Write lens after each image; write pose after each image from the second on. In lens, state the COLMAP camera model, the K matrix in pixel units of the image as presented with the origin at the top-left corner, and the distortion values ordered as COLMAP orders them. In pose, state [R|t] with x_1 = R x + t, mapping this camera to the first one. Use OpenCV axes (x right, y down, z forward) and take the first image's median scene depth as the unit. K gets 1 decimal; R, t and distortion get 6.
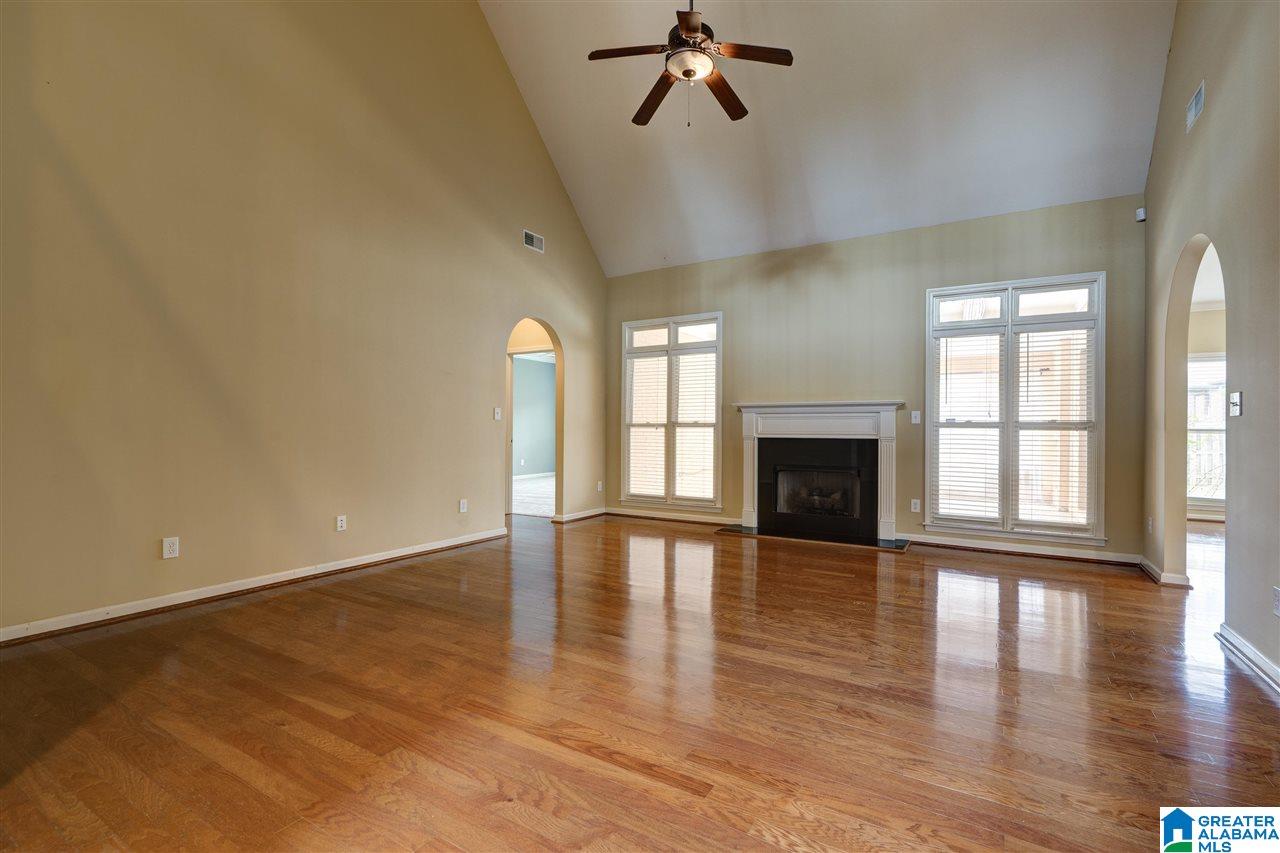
lens RADIAL K [[588.1, 0, 637.4], [0, 588.1, 428.8], [0, 0, 1]] dist [0.000818, -0.000544]
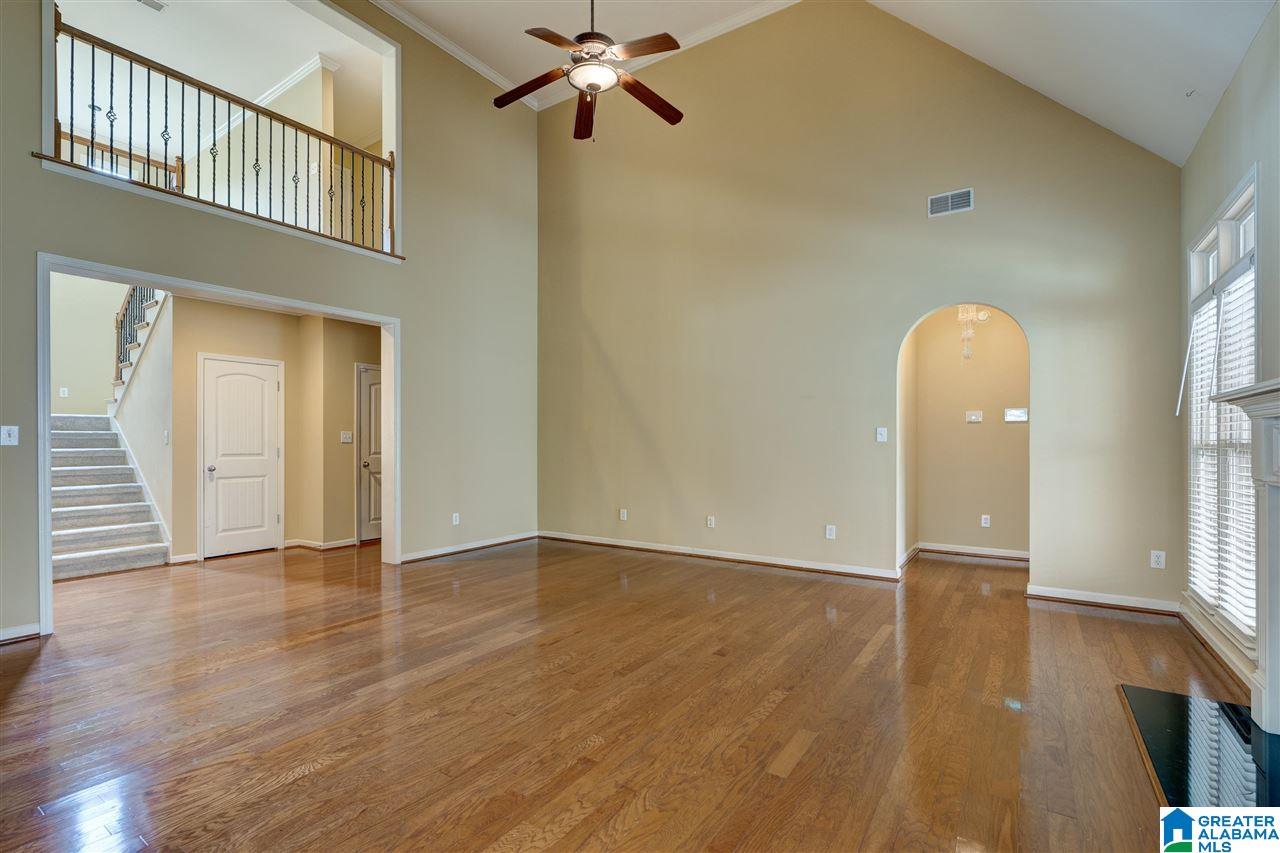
lens RADIAL K [[588.1, 0, 629.8], [0, 588.1, 437.9], [0, 0, 1]] dist [0.000818, -0.000544]
pose [[-0.065094, -0.011825, -0.997809, 0.664725], [-0.000691, 0.999930, -0.011805, -0.010922], [0.997879, -0.000079, -0.065098, 0.716656]]
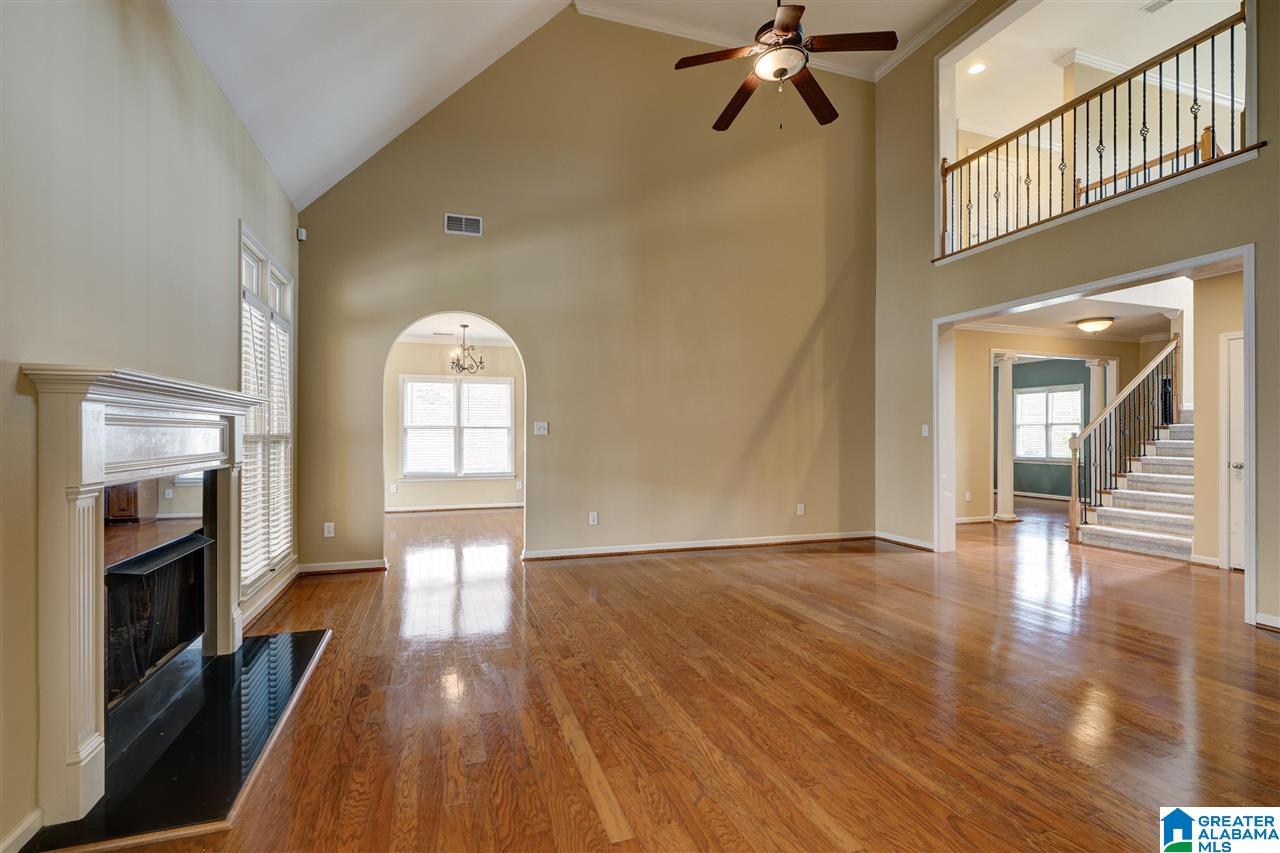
lens RADIAL K [[588.1, 0, 635.3], [0, 588.1, 435.4], [0, 0, 1]] dist [0.000818, -0.000544]
pose [[-0.760749, -0.007978, 0.648997, -0.220048], [-0.004192, 0.999964, 0.007379, -0.017309], [-0.649033, 0.002893, -0.760755, 1.193025]]
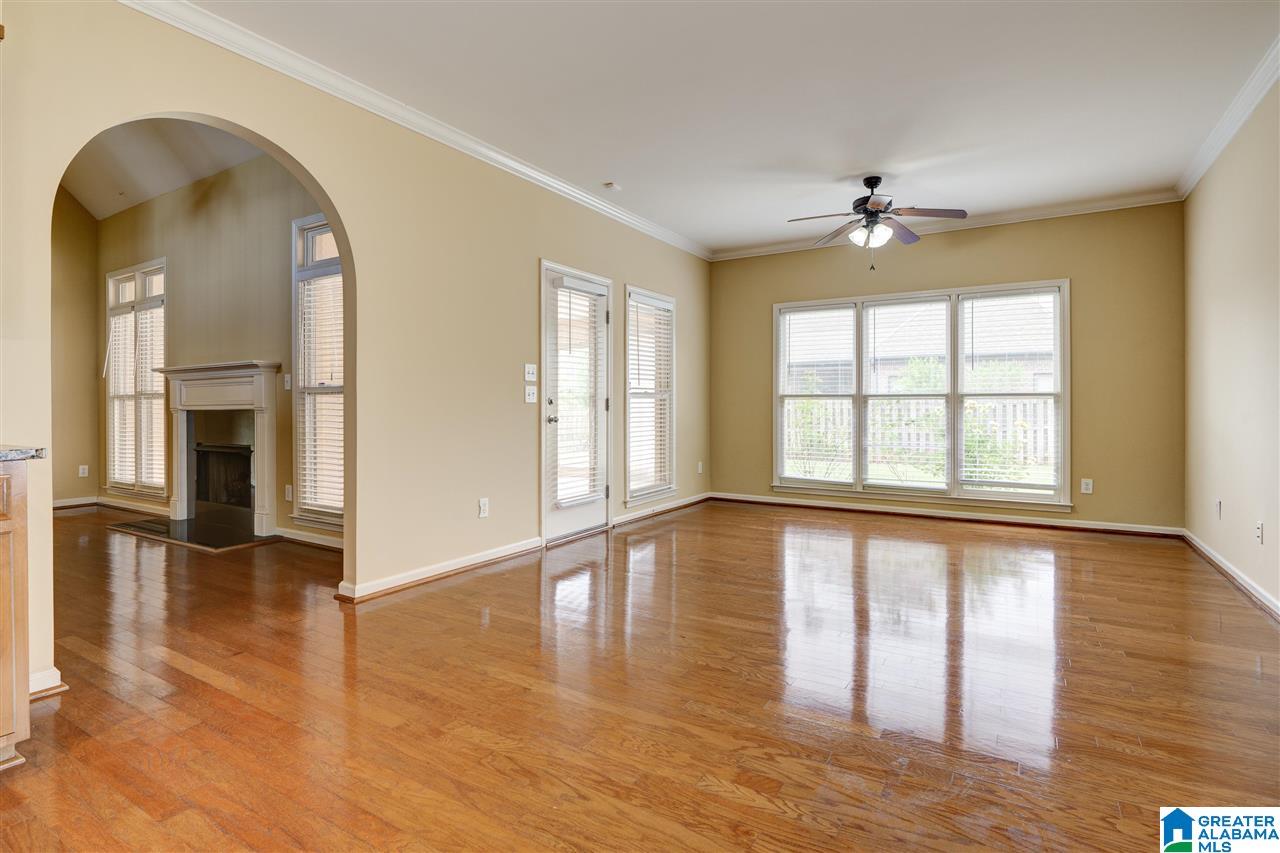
lens RADIAL K [[639.7, 0, 638.0], [0, 639.7, 414.7], [0, 0, 1]] dist [-0.006719, 0.000442]
pose [[0.999765, -0.012766, -0.017514, 0.958961], [0.013065, 0.999769, 0.017062, 0.016130], [0.017293, -0.017287, 0.999701, 0.148906]]
